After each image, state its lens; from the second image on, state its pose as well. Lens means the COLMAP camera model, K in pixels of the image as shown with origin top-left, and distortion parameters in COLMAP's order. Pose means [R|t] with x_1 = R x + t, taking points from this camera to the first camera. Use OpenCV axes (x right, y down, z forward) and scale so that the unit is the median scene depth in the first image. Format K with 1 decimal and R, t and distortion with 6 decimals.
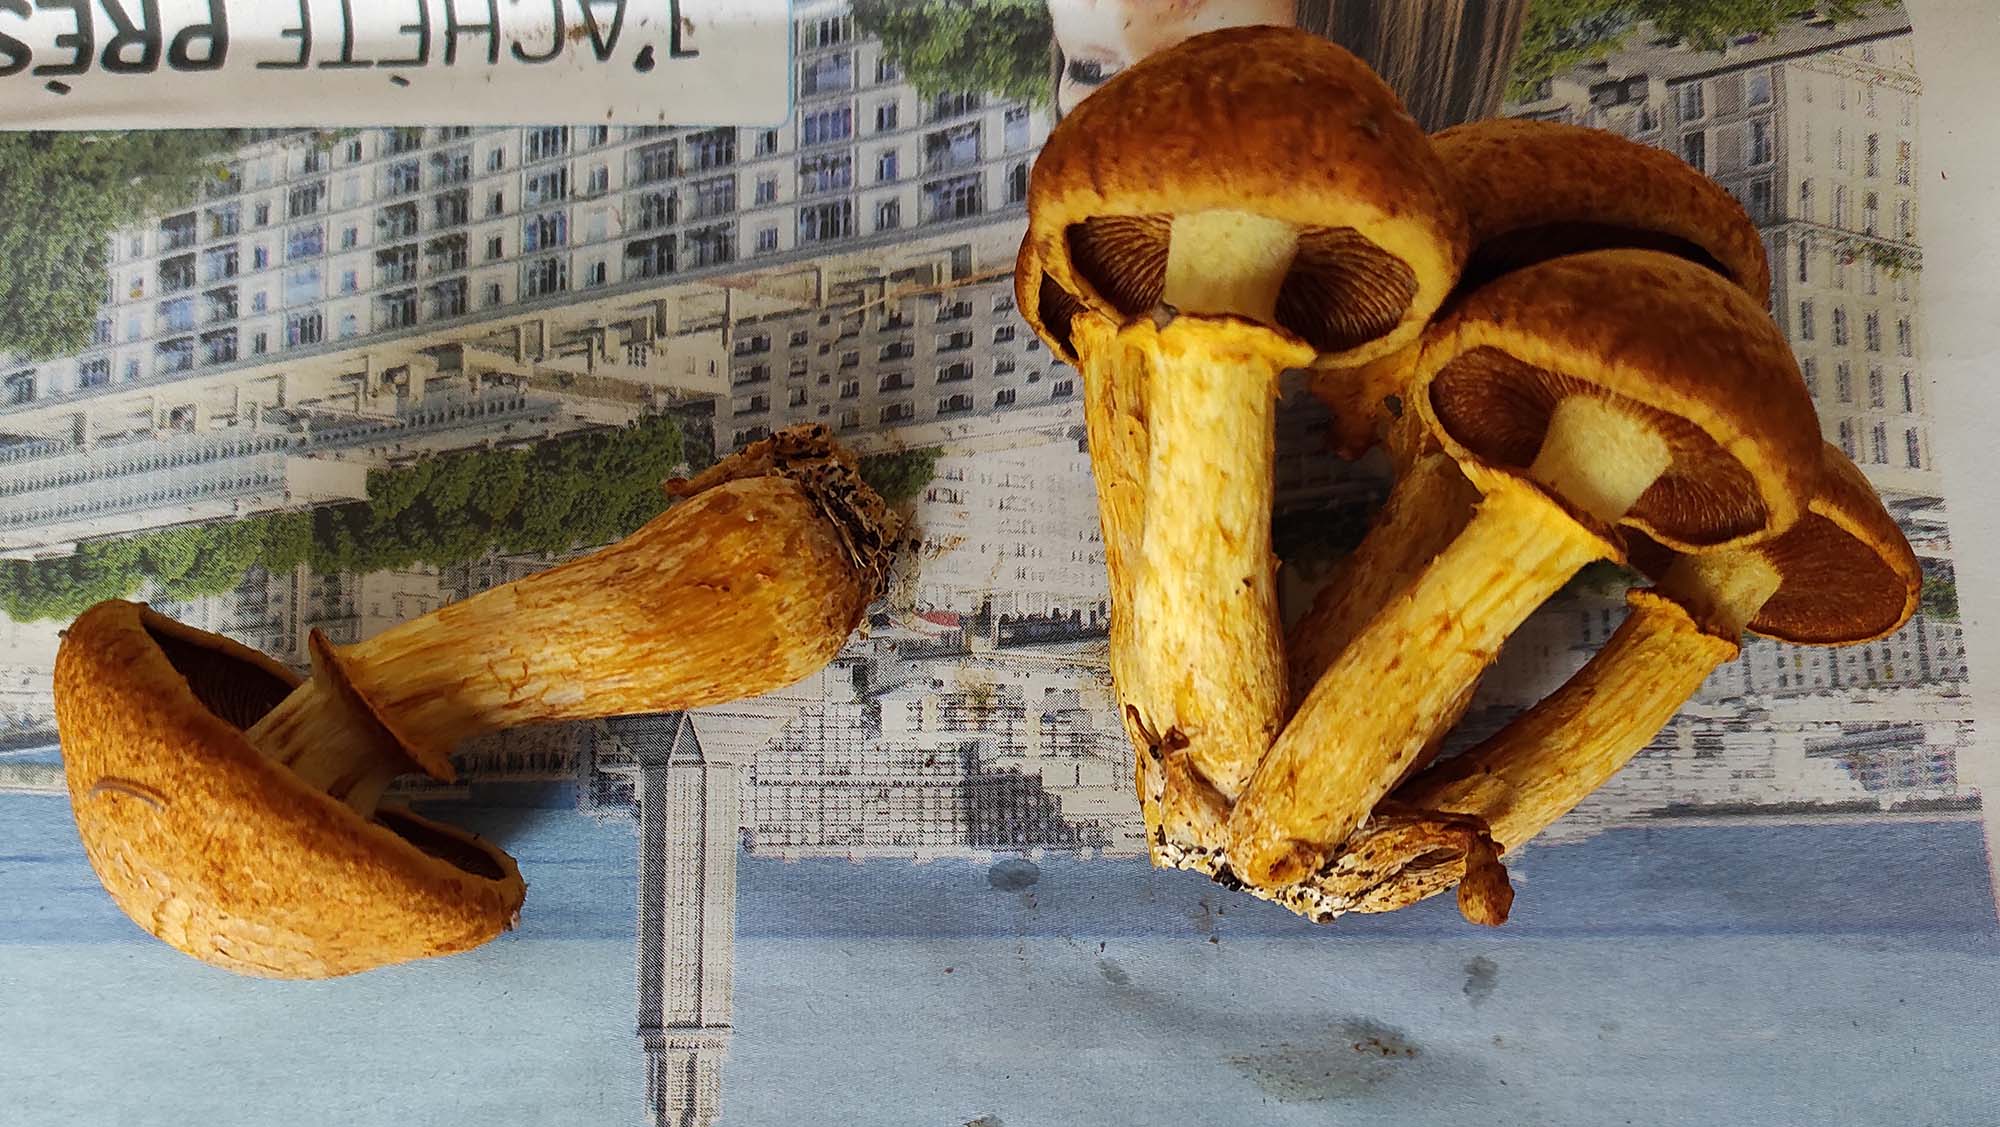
lens RADIAL K [[1593.4, 0, 986.7], [0, 1593.4, 559.2], [0, 0, 1]] dist [0.028888, -0.046895]
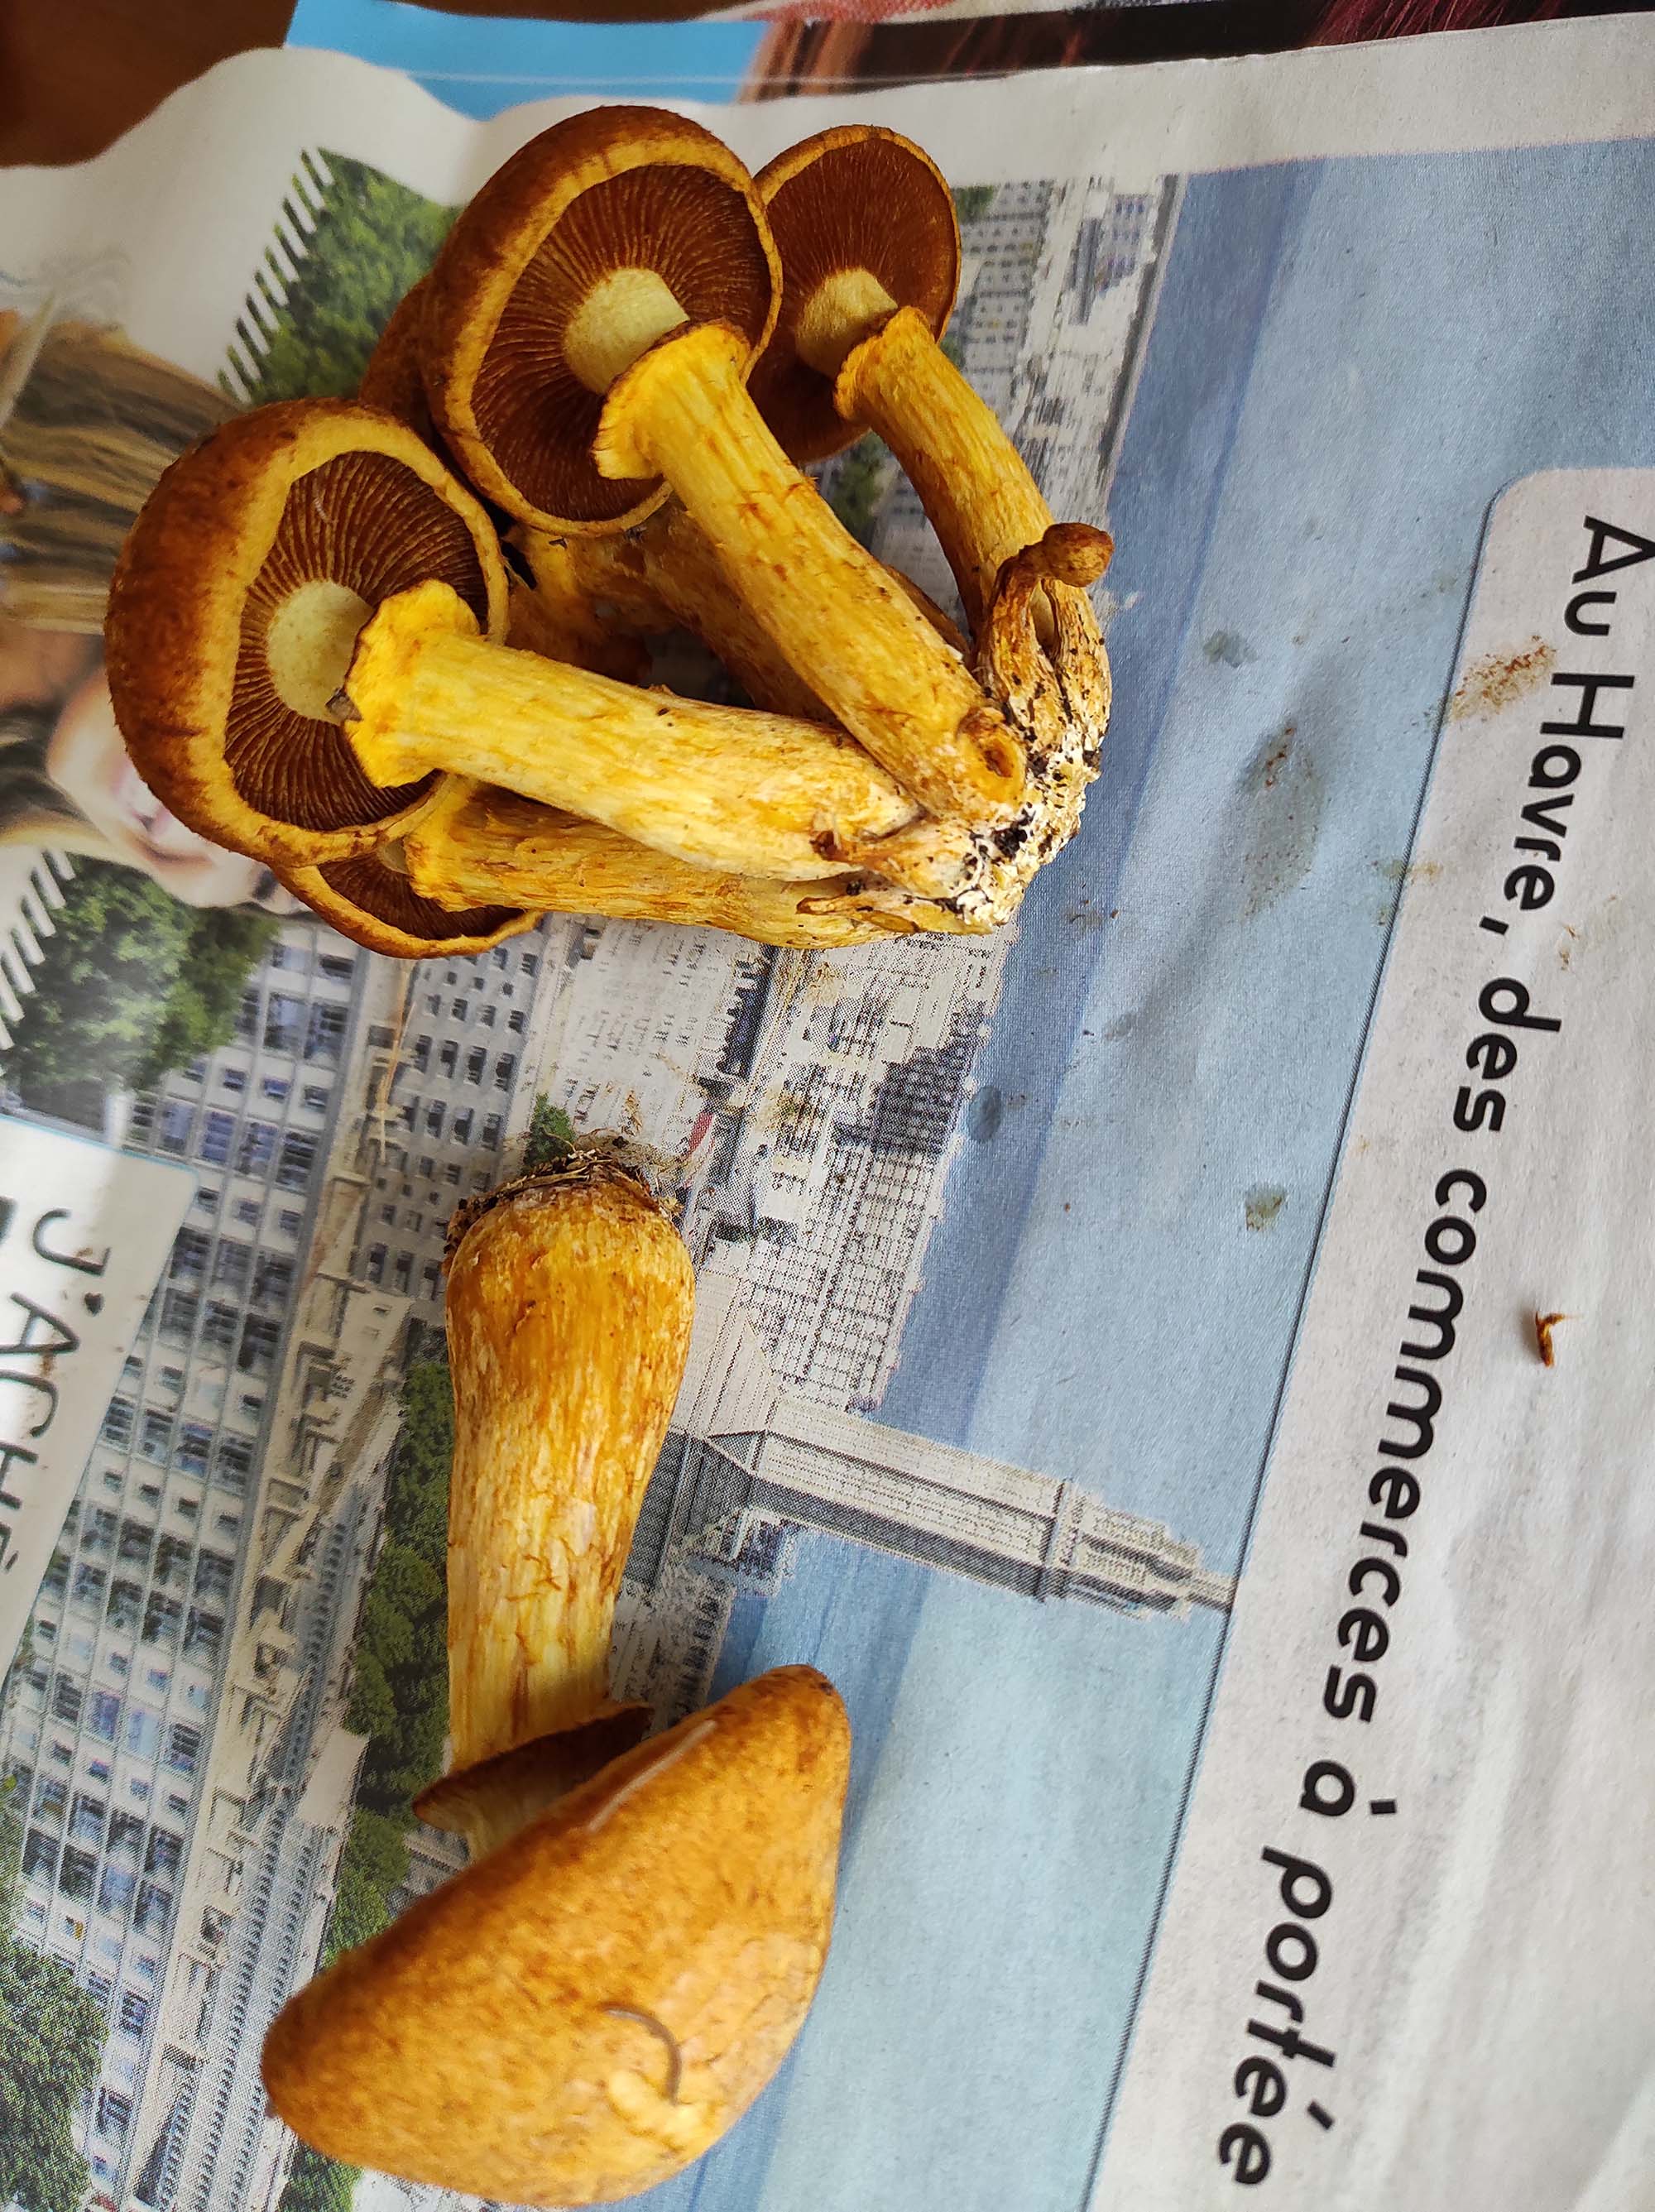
lens RADIAL K [[1470.8, 0, 822.9], [0, 1470.8, 1113.5], [0, 0, 1]] dist [-0.001577, -0.007903]
pose [[0.288440, -0.941411, 0.174776, -0.144238], [0.942412, 0.246852, -0.225663, 0.289195], [0.169298, 0.229802, 0.958399, 0.218550]]
